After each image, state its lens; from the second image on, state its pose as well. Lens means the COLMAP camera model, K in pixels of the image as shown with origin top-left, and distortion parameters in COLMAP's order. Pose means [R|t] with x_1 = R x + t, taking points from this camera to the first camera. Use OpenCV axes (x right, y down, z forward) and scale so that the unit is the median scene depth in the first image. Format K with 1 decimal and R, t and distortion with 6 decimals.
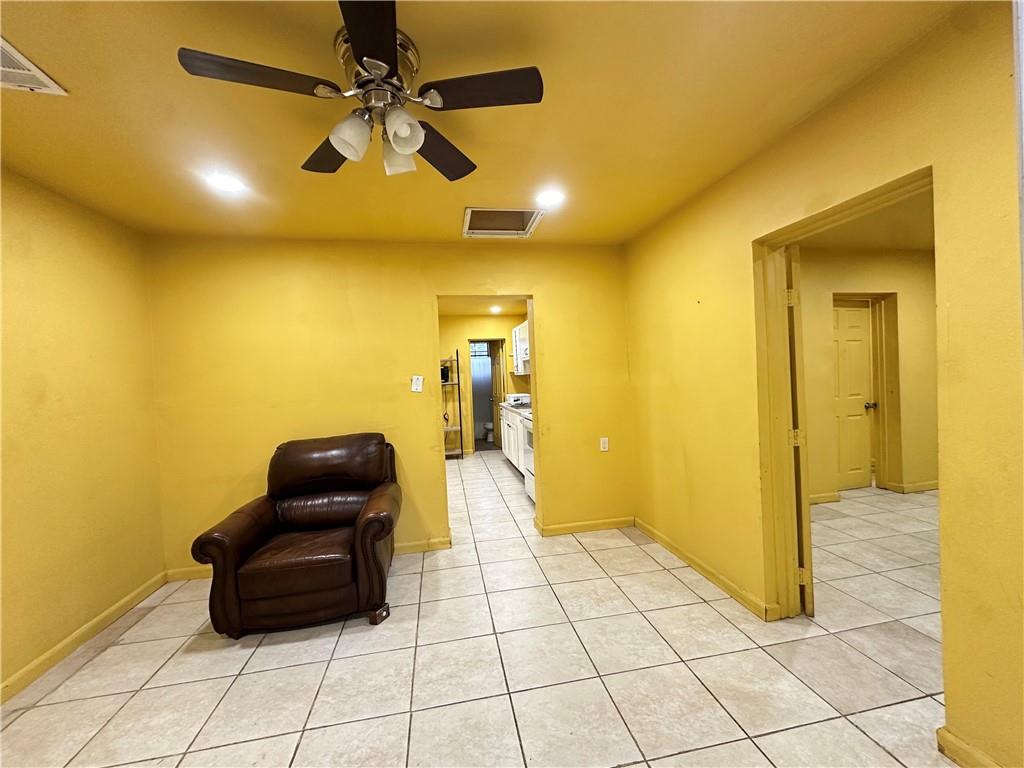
lens RADIAL K [[406.1, 0, 512.0], [0, 406.1, 384.0], [0, 0, 1]] dist [-0.001752, -0.000052]
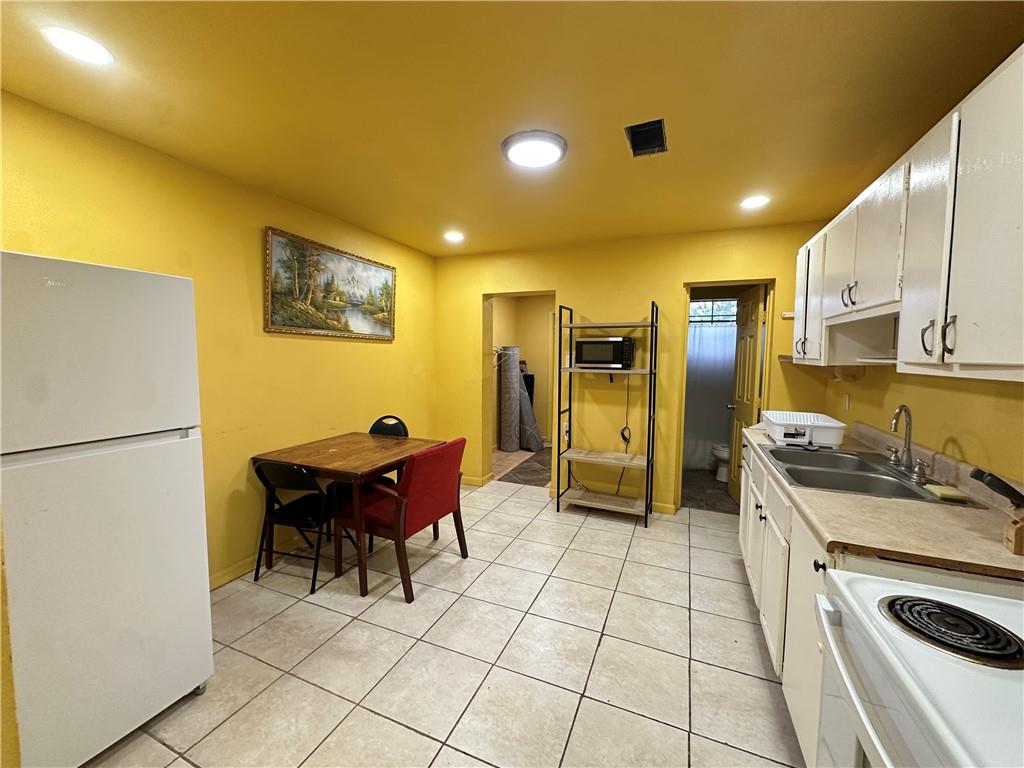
lens RADIAL K [[406.1, 0, 512.0], [0, 406.1, 384.0], [0, 0, 1]] dist [-0.001752, -0.000052]
pose [[0.833222, 0.092786, -0.545098, -0.004062], [-0.058291, 0.995067, 0.080278, -0.016508], [0.549858, -0.035115, 0.834520, 0.468573]]
